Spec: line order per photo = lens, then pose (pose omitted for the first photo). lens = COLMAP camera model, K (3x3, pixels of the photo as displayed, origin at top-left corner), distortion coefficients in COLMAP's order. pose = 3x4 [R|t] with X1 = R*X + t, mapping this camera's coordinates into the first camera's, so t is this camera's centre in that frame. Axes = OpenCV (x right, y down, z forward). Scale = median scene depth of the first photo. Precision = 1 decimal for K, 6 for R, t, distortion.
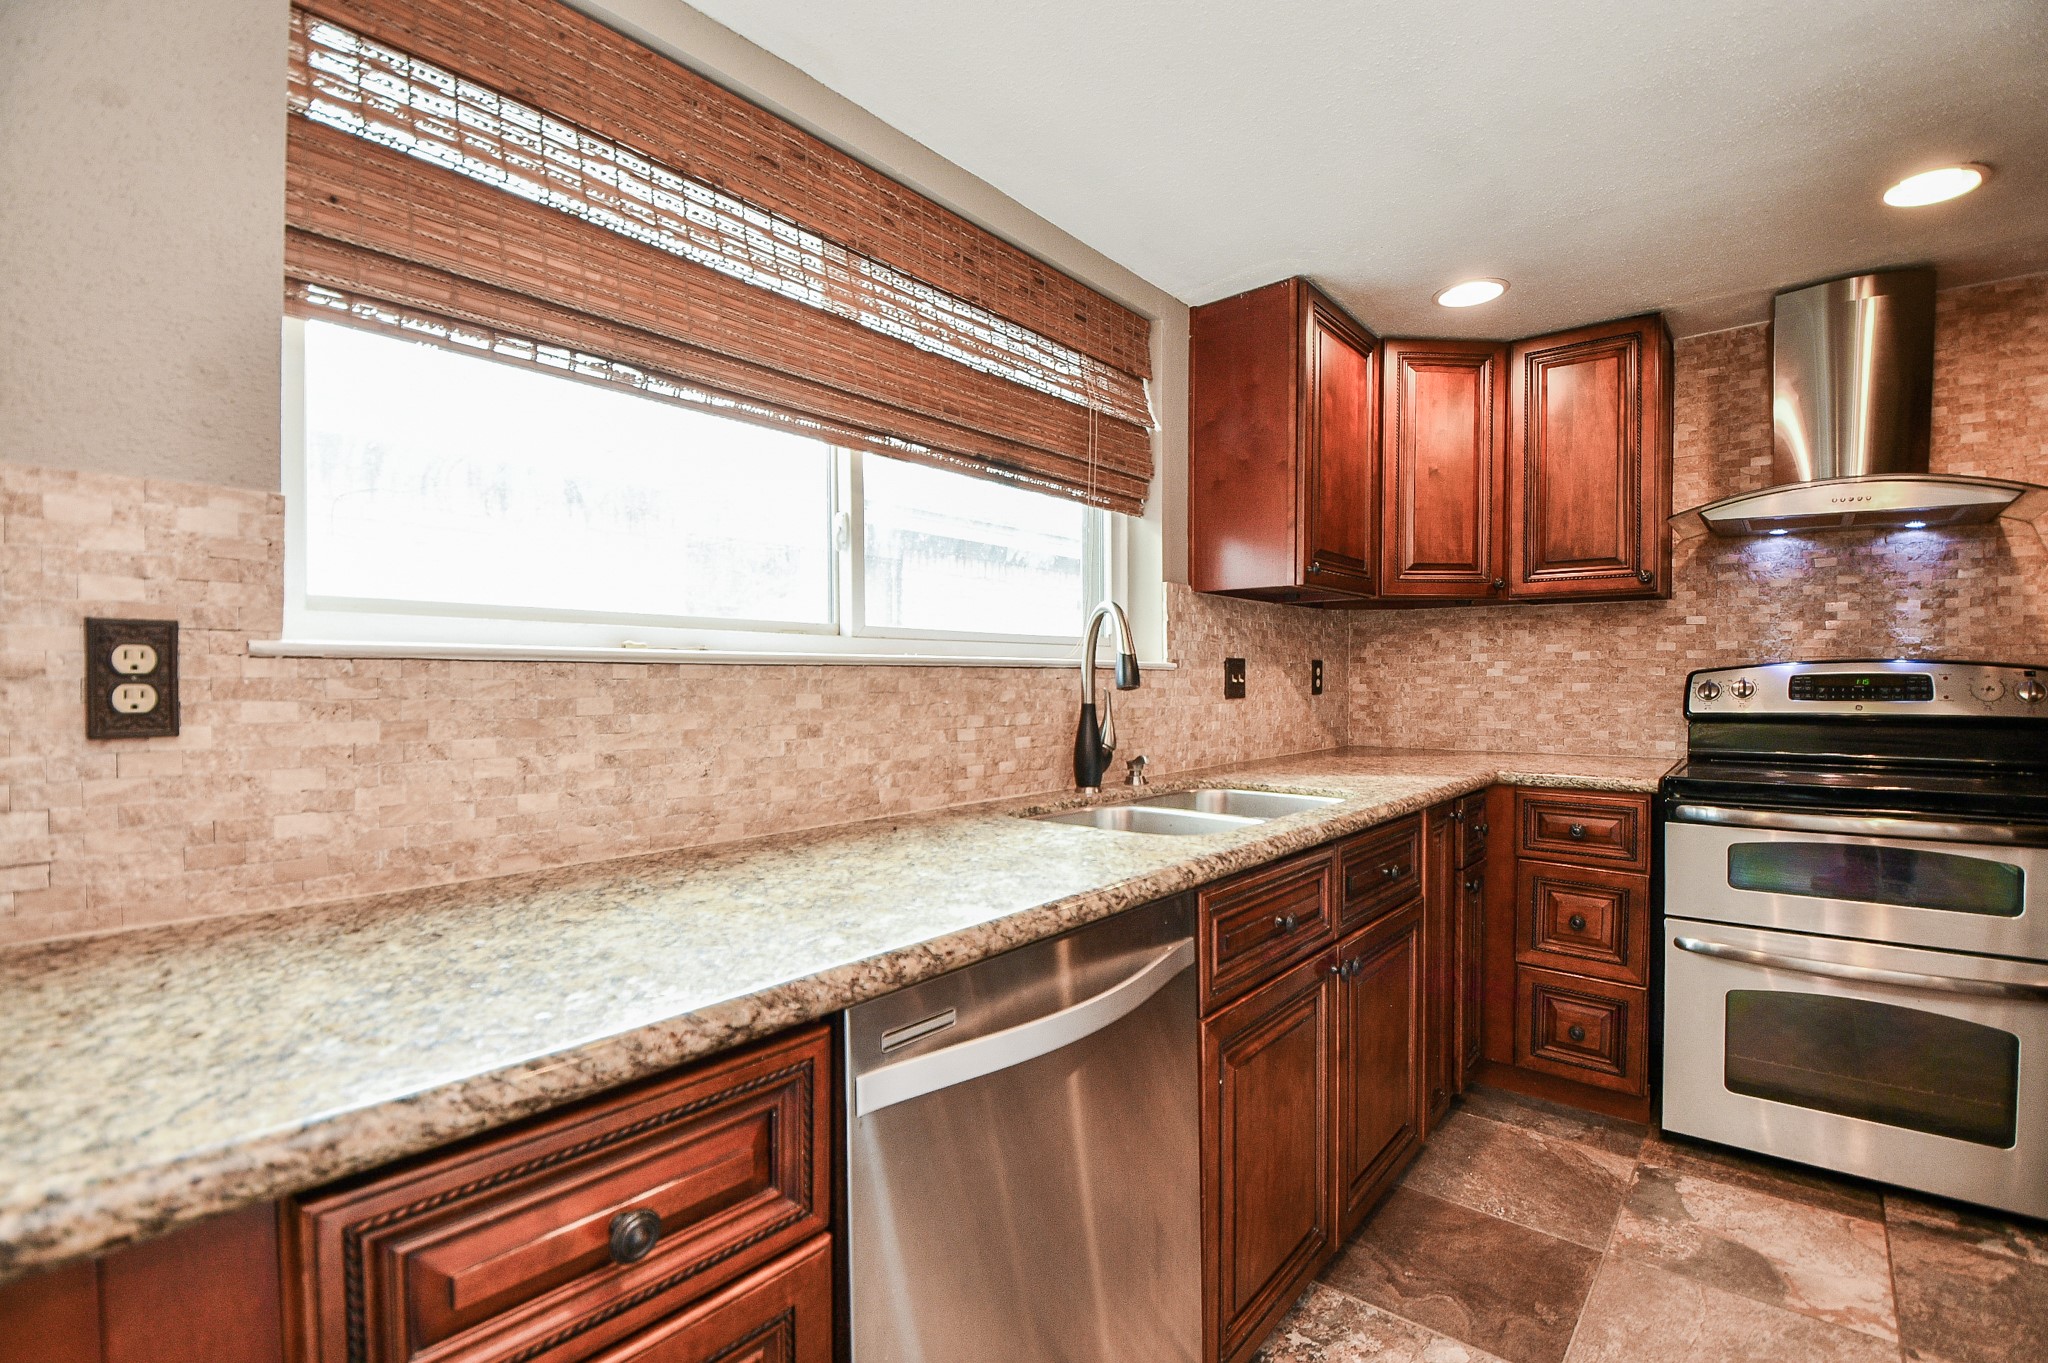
lens RADIAL K [[905.1, 0, 1030.1], [0, 905.1, 686.6], [0, 0, 1]] dist [-0.005376, -0.011227]
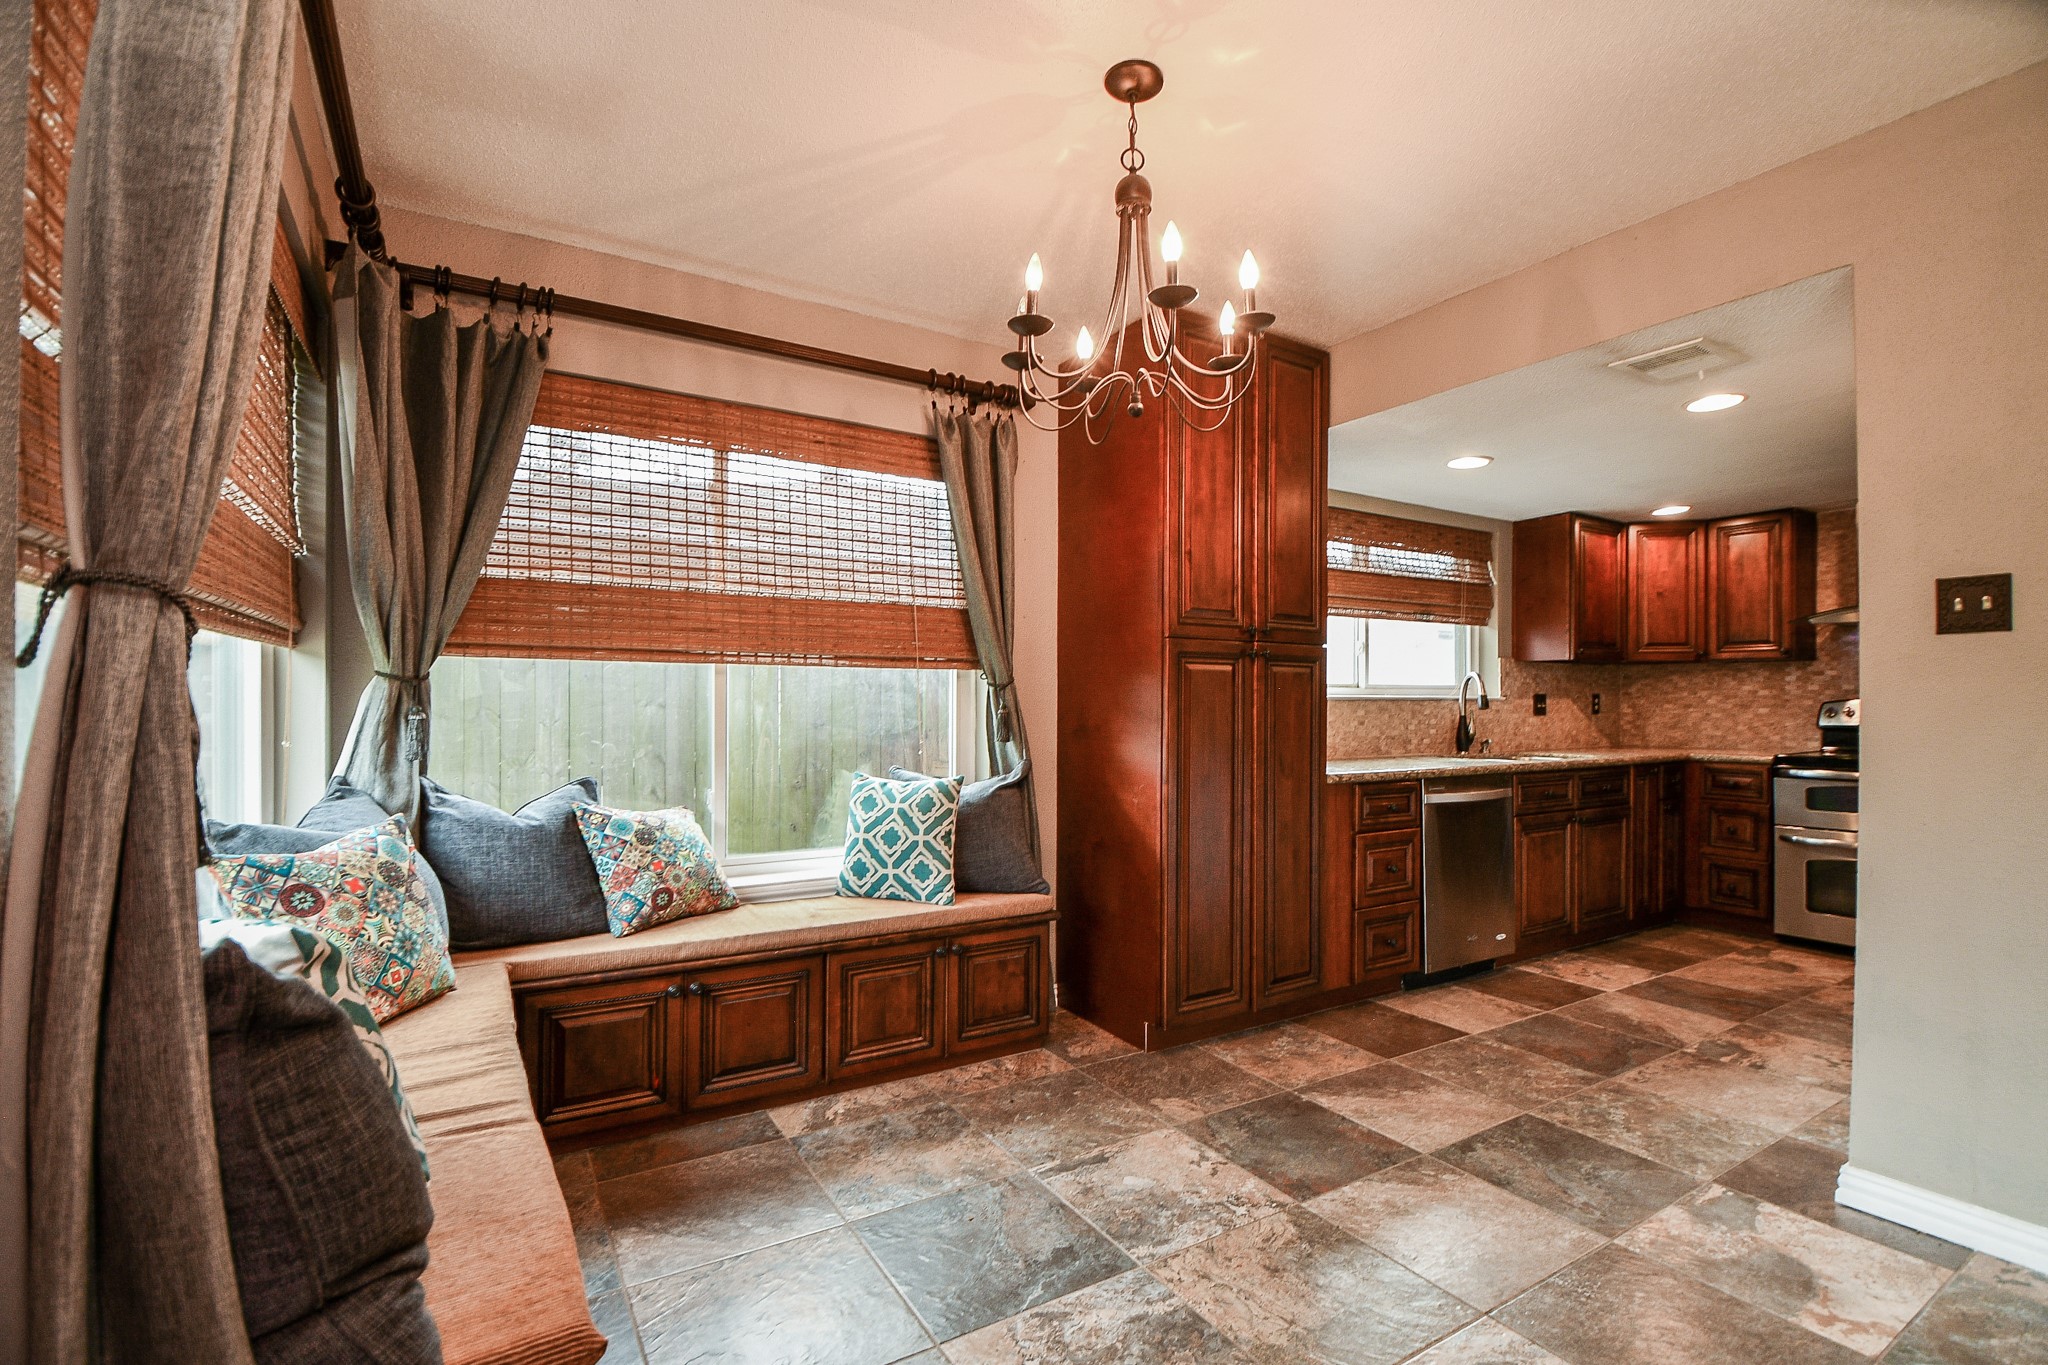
lens RADIAL K [[905.1, 0, 1028.6], [0, 905.1, 701.4], [0, 0, 1]] dist [-0.005376, -0.011227]
pose [[0.945505, 0.002722, -0.325596, -0.205726], [-0.006443, 0.999926, -0.010350, 0.012234], [0.325544, 0.011884, 0.945452, -1.367019]]
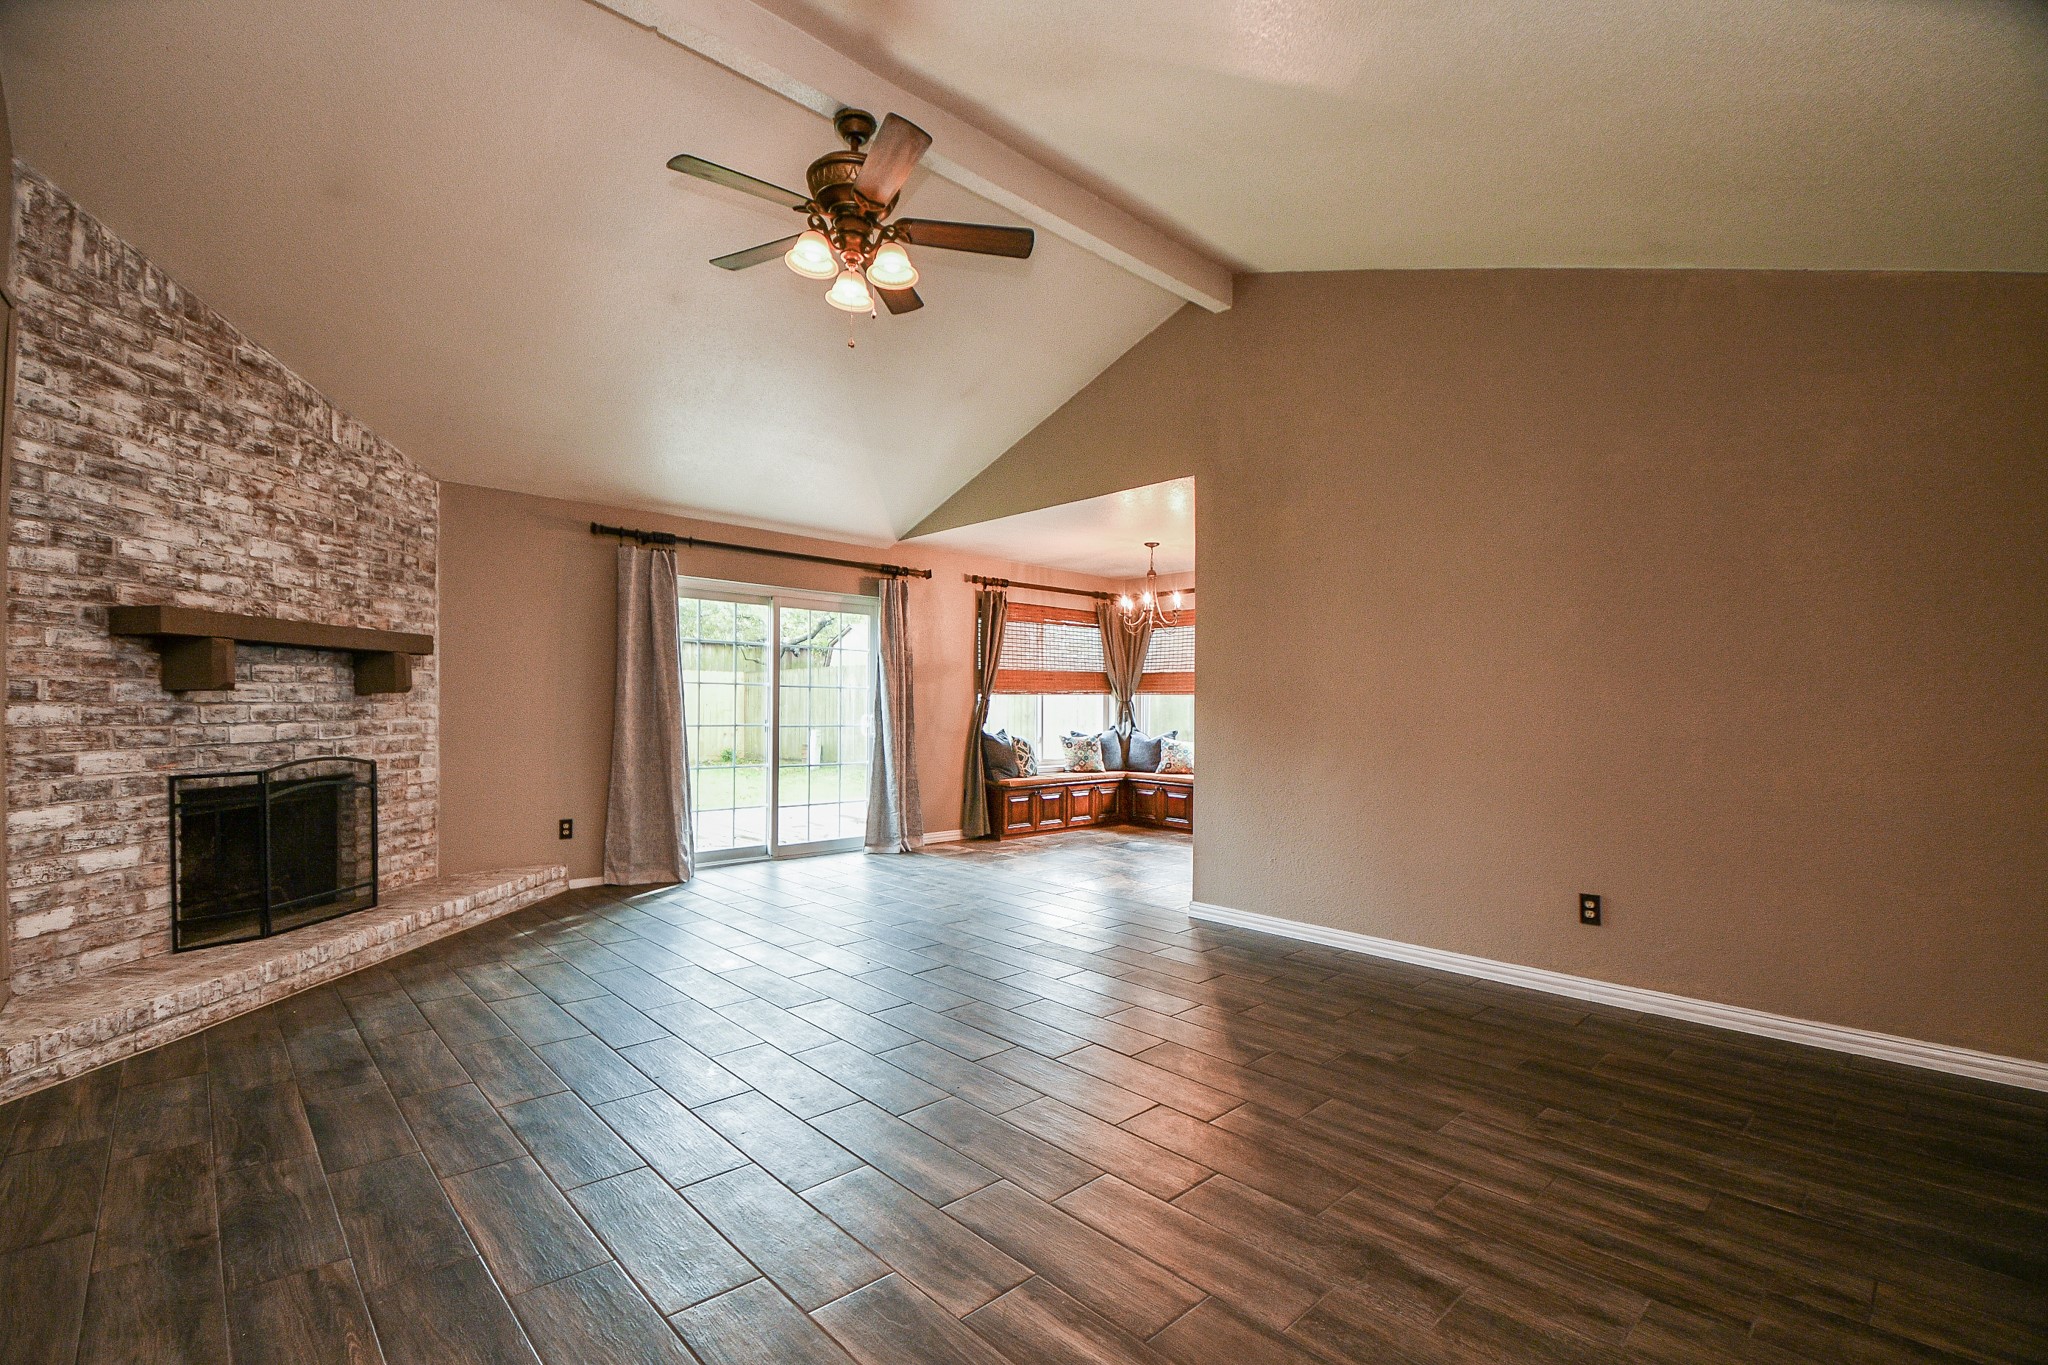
lens RADIAL K [[905.1, 0, 1016.3], [0, 905.1, 680.2], [0, 0, 1]] dist [-0.005376, -0.011227]
pose [[-0.139794, -0.025908, -0.989842, 2.818068], [-0.013824, 0.999611, -0.024211, -0.010823], [0.990084, 0.010299, -0.140098, -0.569821]]
